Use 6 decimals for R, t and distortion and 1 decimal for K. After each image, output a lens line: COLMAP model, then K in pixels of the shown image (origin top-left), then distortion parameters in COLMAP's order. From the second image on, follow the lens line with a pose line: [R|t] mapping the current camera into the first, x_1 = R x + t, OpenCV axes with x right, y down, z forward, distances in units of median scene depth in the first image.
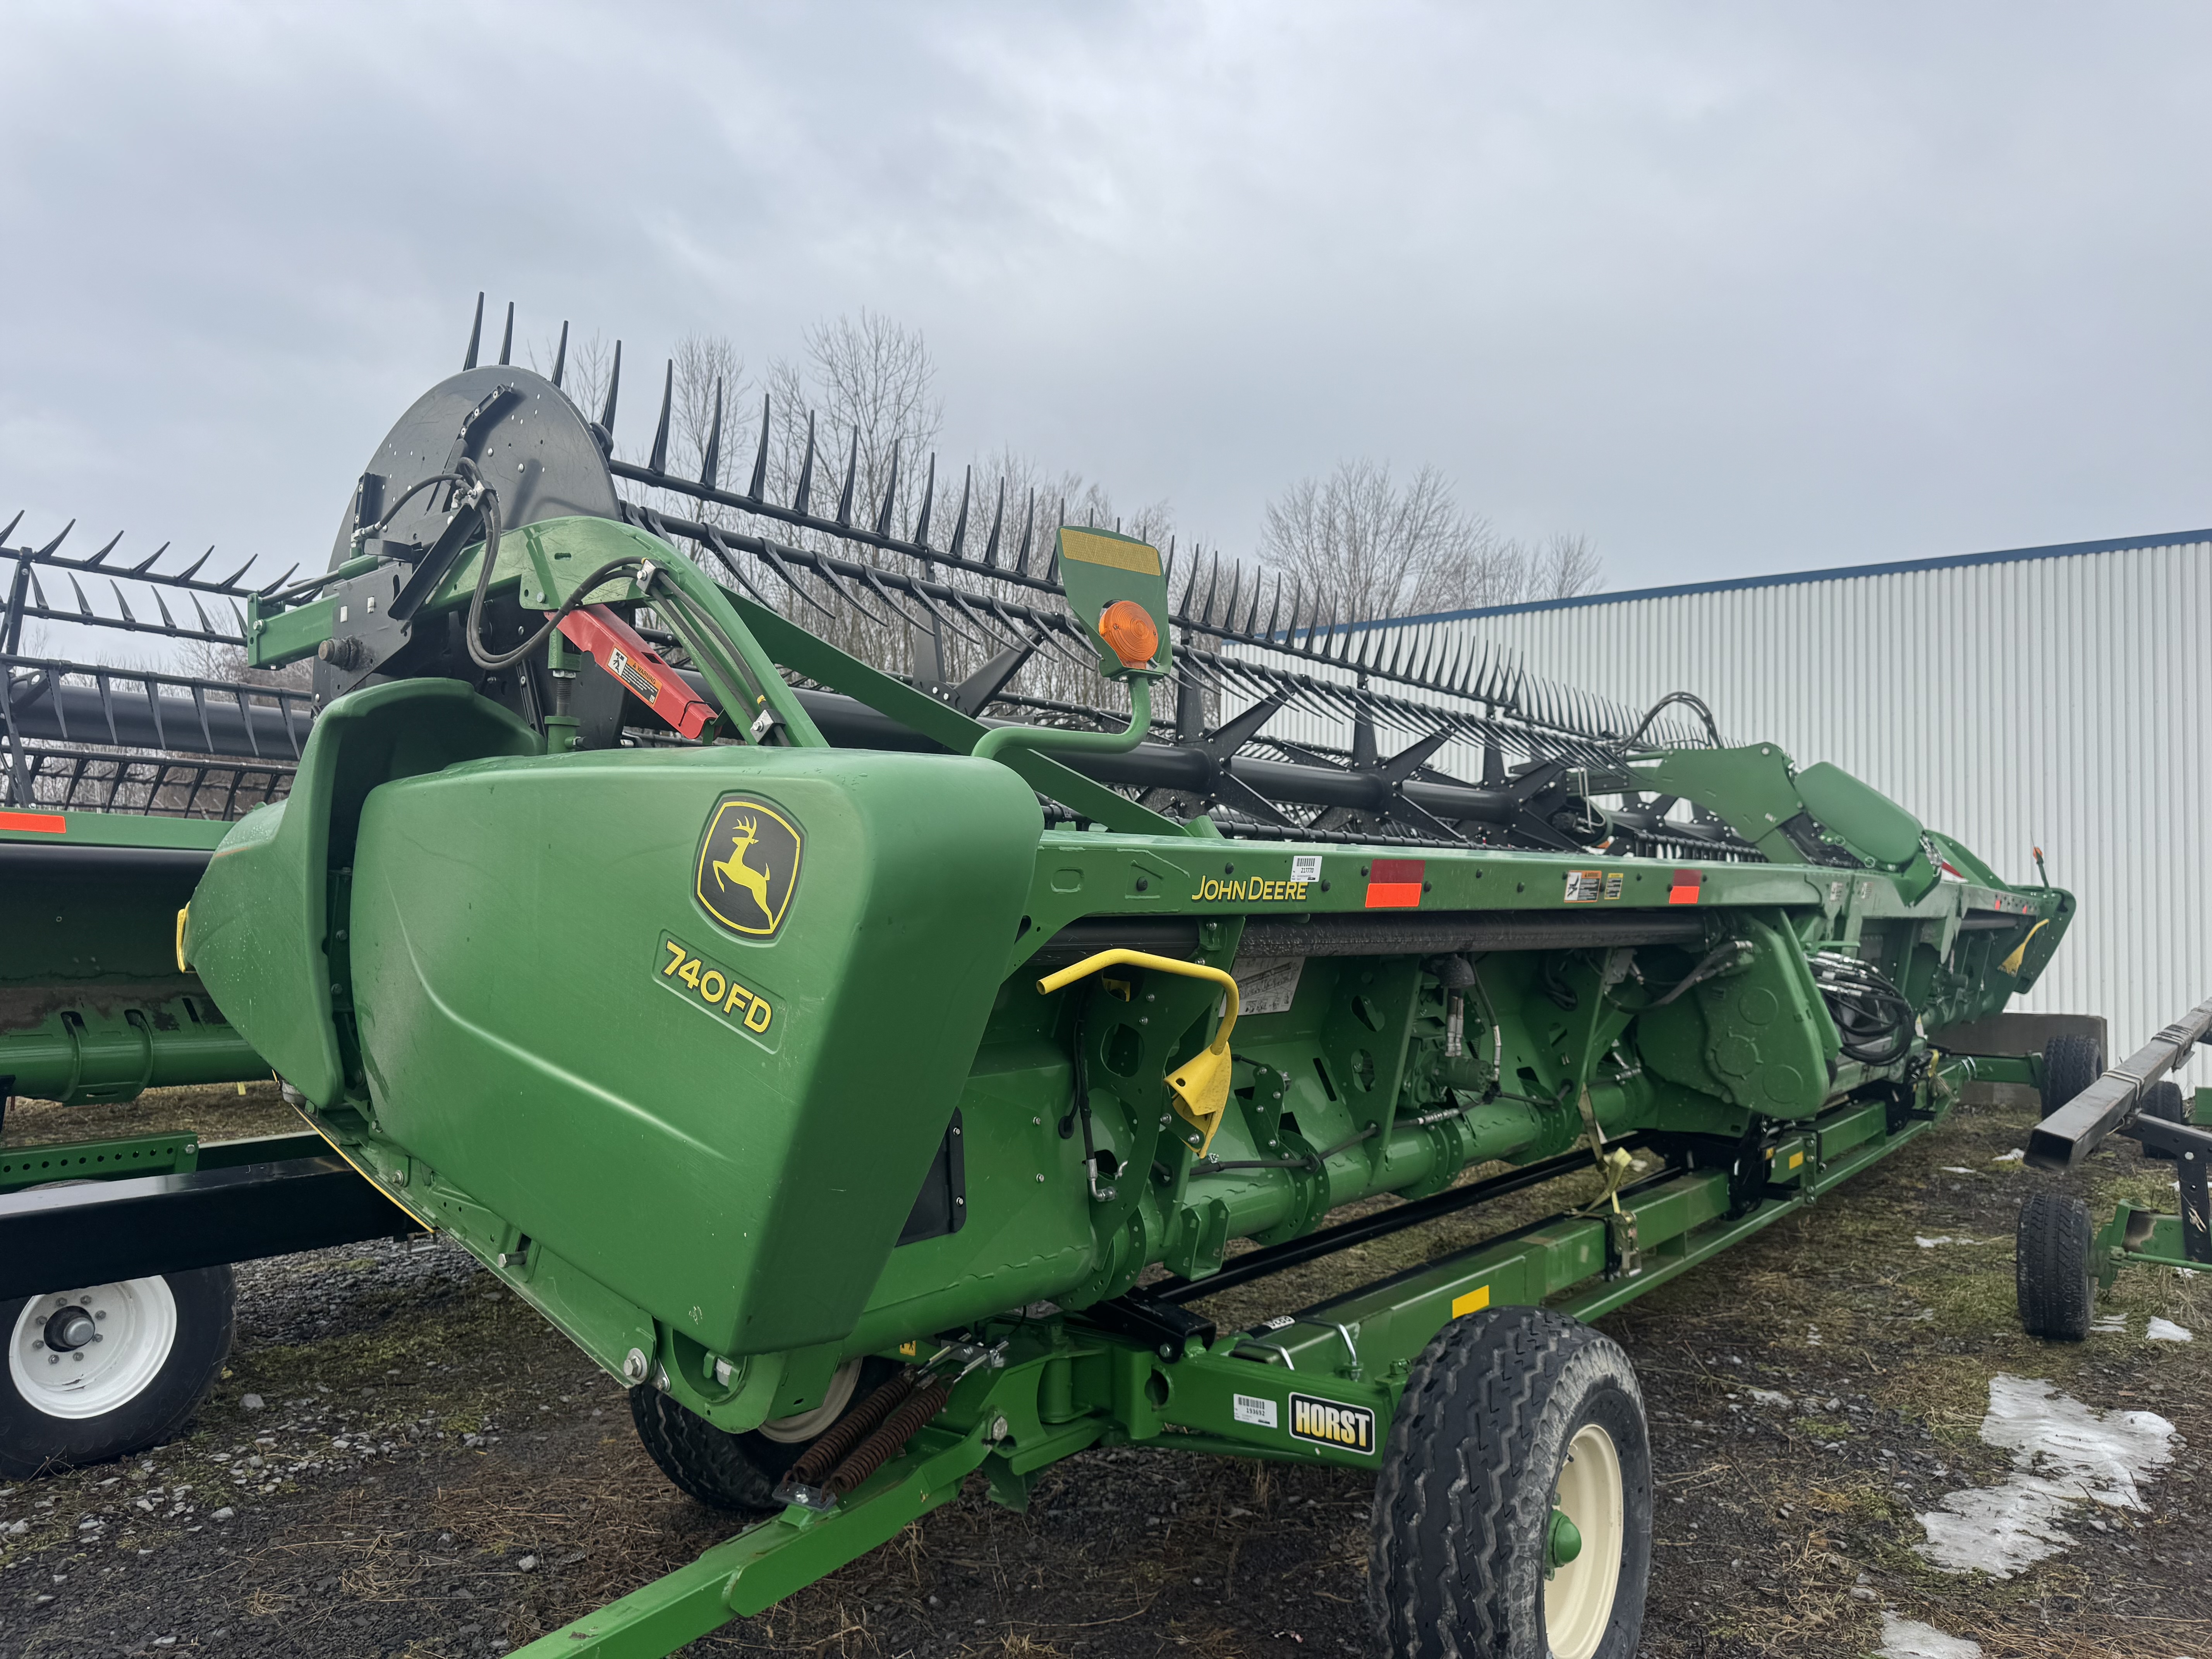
lens RADIAL K [[1544.0, 0, 1105.7], [0, 1544.0, 828.3], [0, 0, 1]] dist [-0.005358, -0.001231]
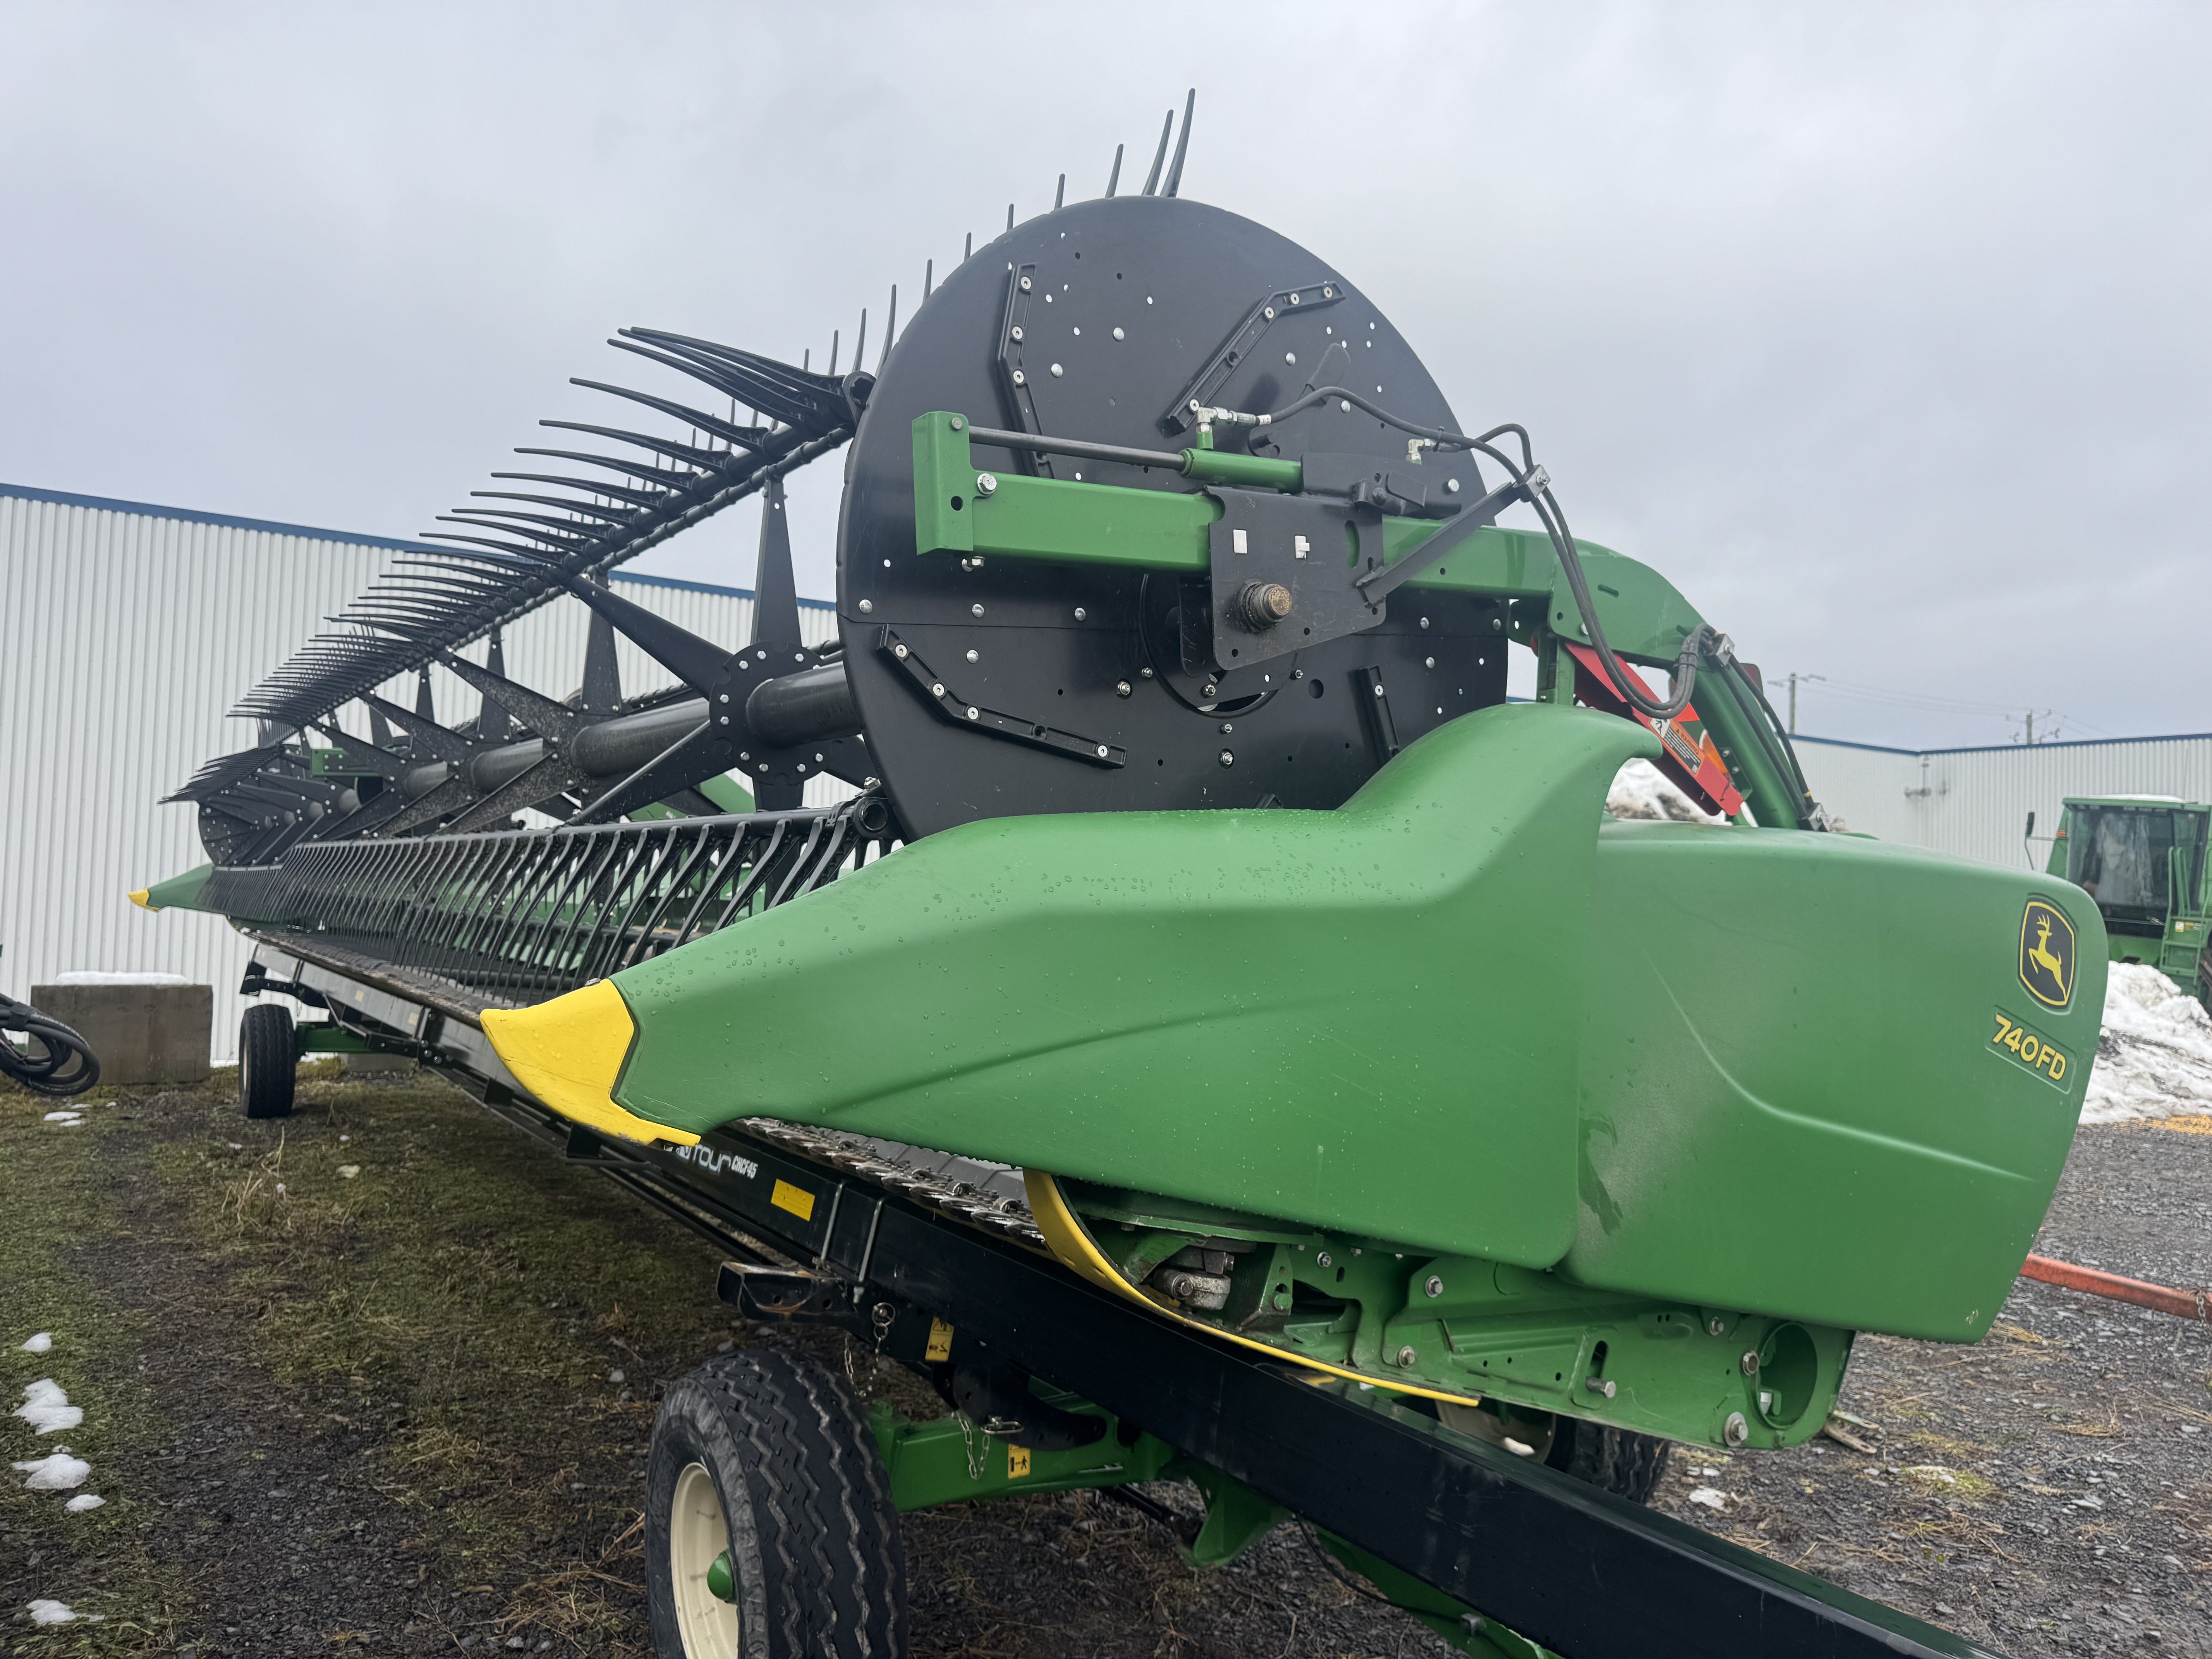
lens RADIAL K [[1544.0, 0, 1106.2], [0, 1544.0, 833.7], [0, 0, 1]] dist [-0.005358, -0.001231]
pose [[0.391374, 0.038198, 0.919439, -1.350092], [-0.068136, 0.997598, -0.012442, -0.004185], [-0.917706, -0.057778, 0.393036, 0.952565]]
